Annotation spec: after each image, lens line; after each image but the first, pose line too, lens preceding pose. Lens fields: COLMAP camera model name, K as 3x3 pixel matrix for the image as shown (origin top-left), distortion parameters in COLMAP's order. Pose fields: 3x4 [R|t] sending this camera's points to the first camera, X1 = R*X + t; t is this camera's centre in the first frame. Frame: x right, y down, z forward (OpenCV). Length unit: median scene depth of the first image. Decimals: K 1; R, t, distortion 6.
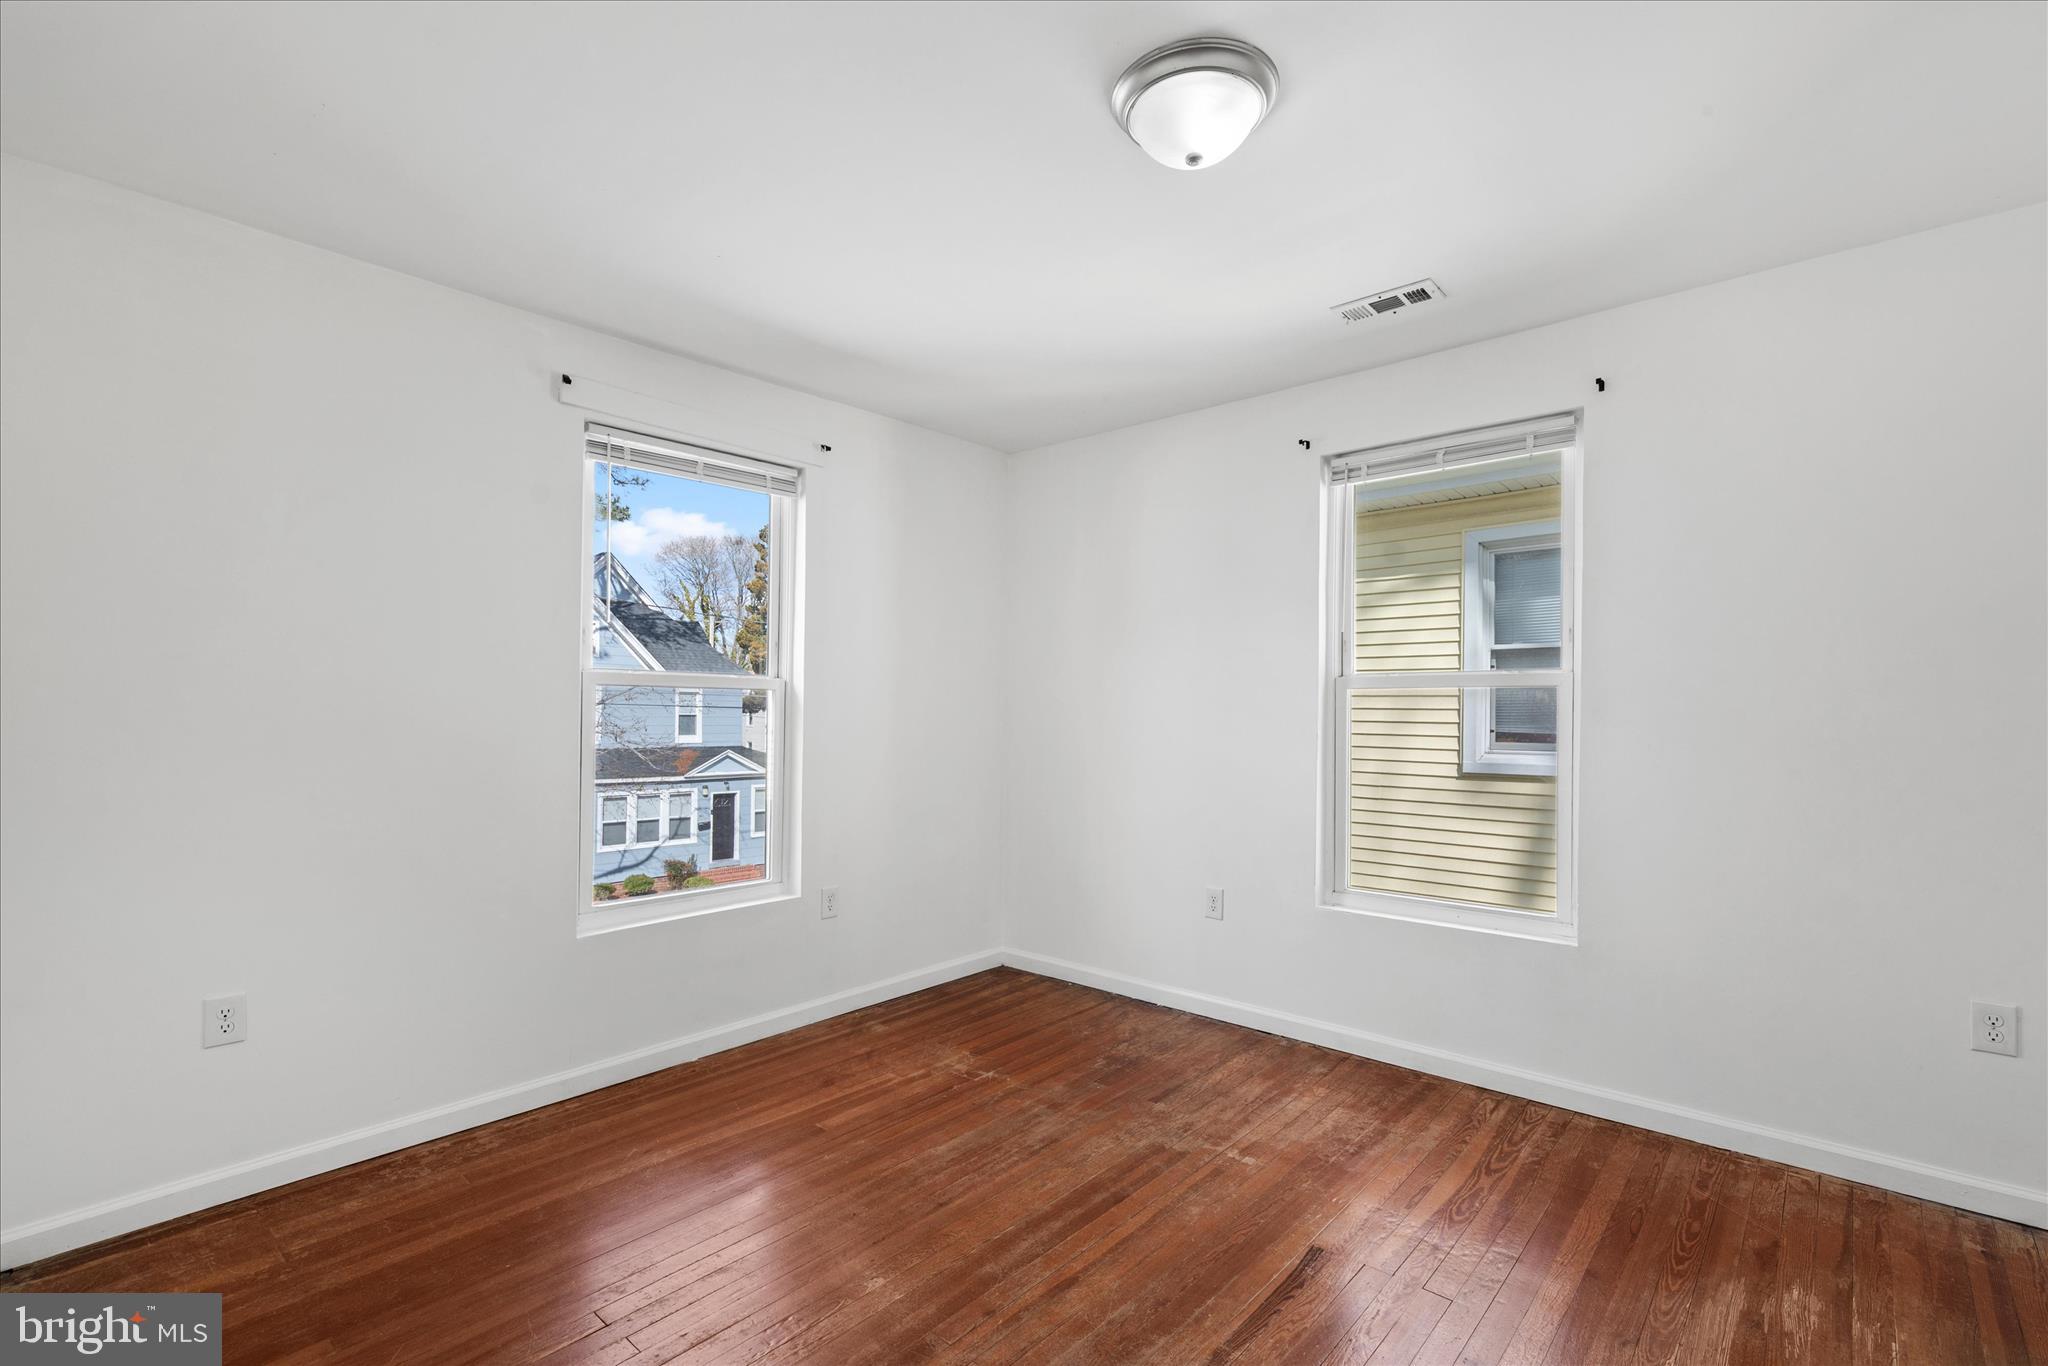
lens RADIAL K [[932.2, 0, 1053.6], [0, 932.2, 716.5], [0, 0, 1]] dist [-0.000645, -0.000076]
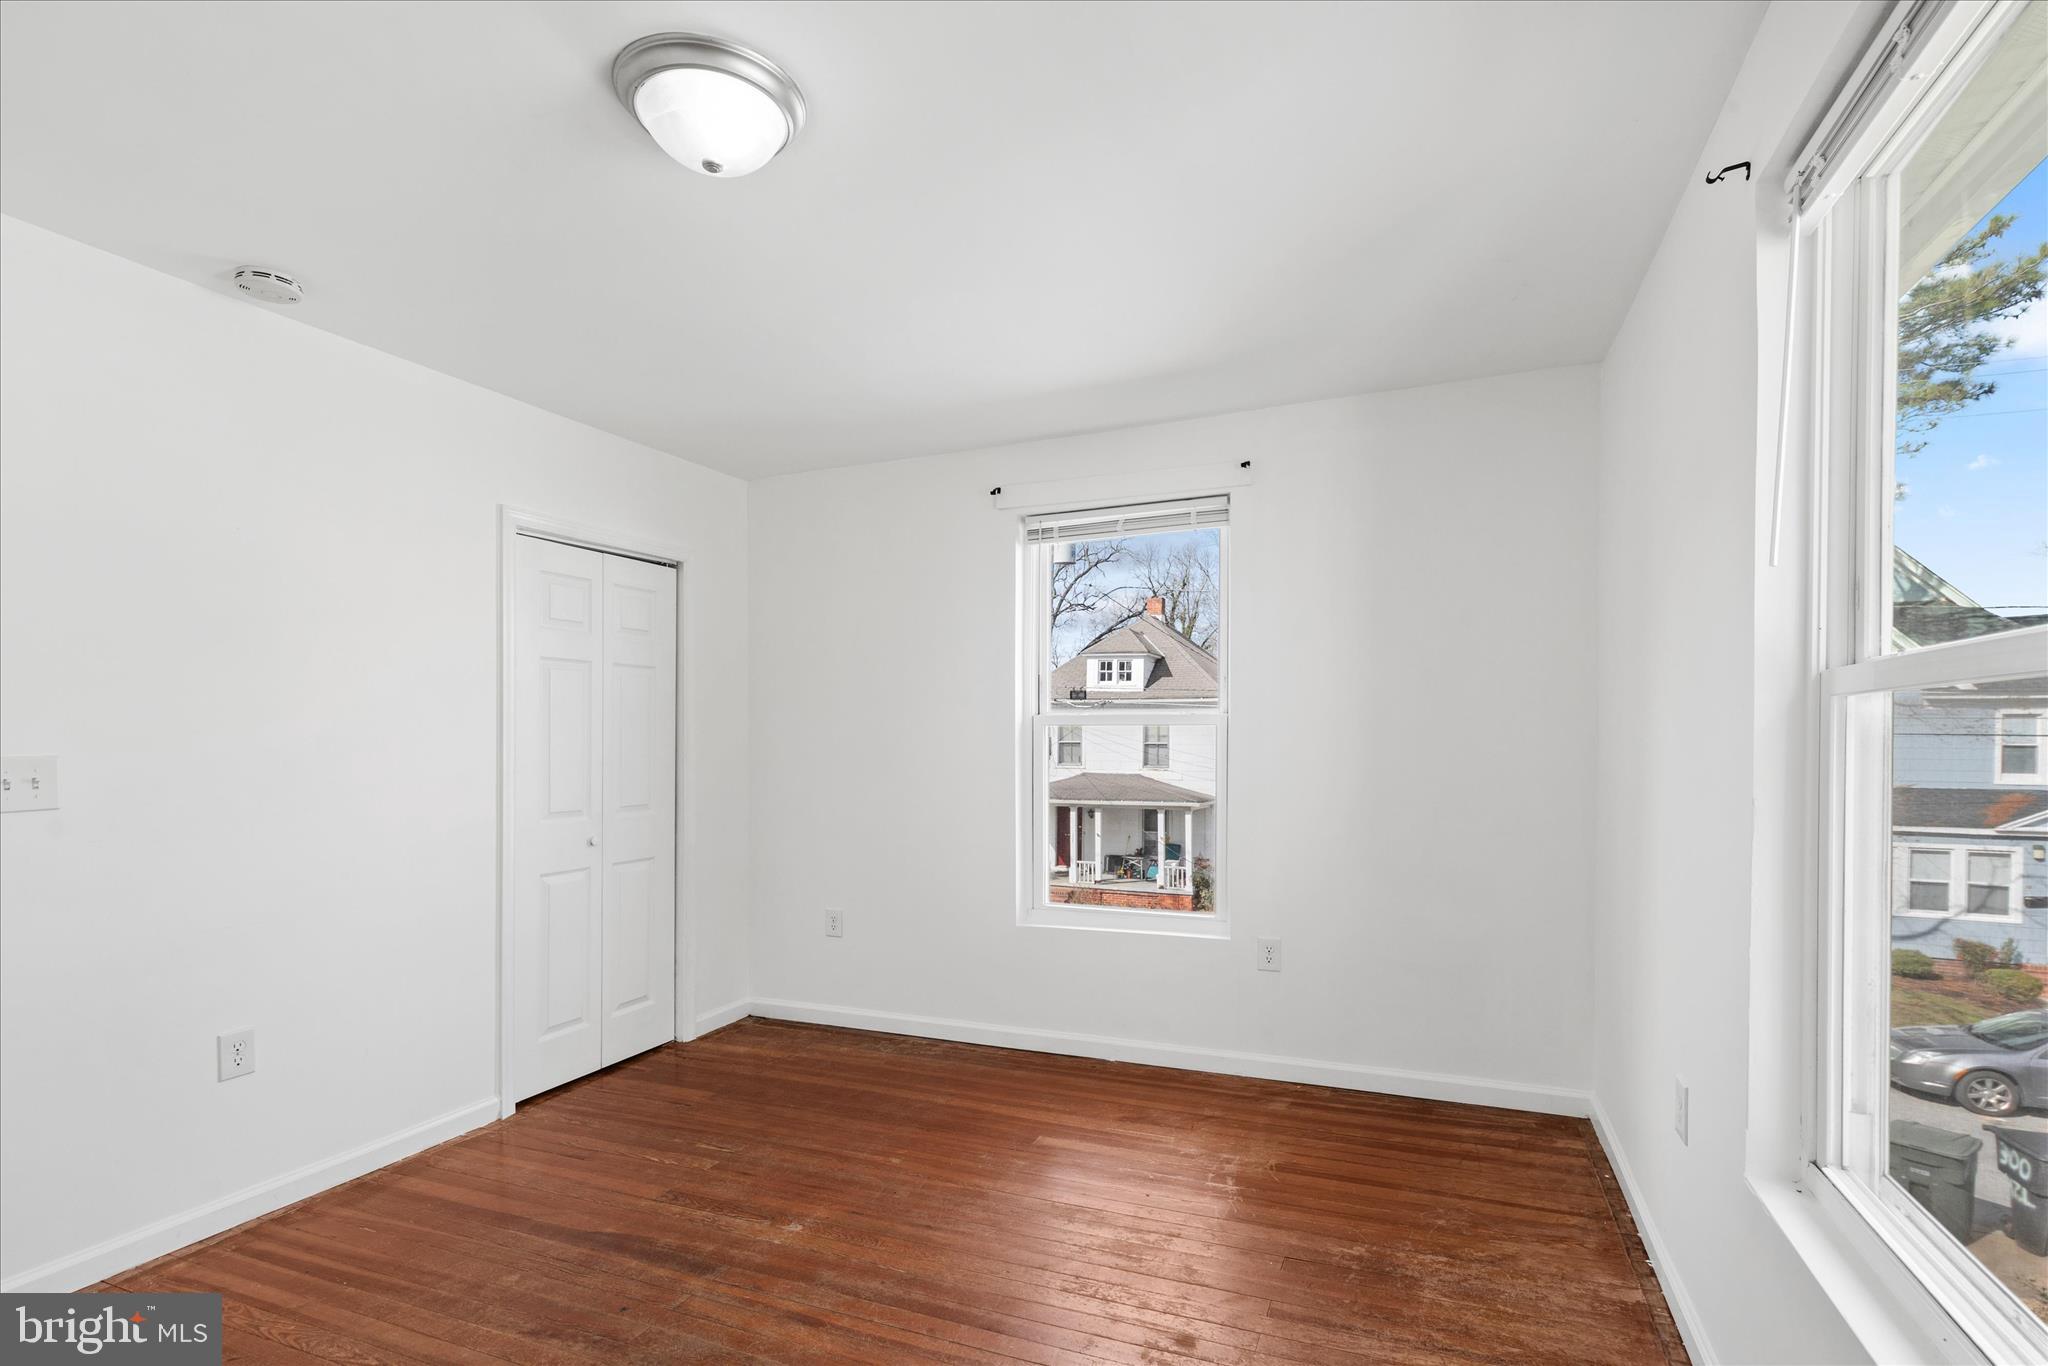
lens RADIAL K [[949.4, 0, 1053.7], [0, 949.4, 737.1], [0, 0, 1]] dist [0.001599, -0.000282]
pose [[0.322685, -0.007682, -0.946475, 0.659355], [-0.001363, 0.999962, -0.008581, -0.005914], [0.946505, 0.004059, 0.322663, 0.564798]]
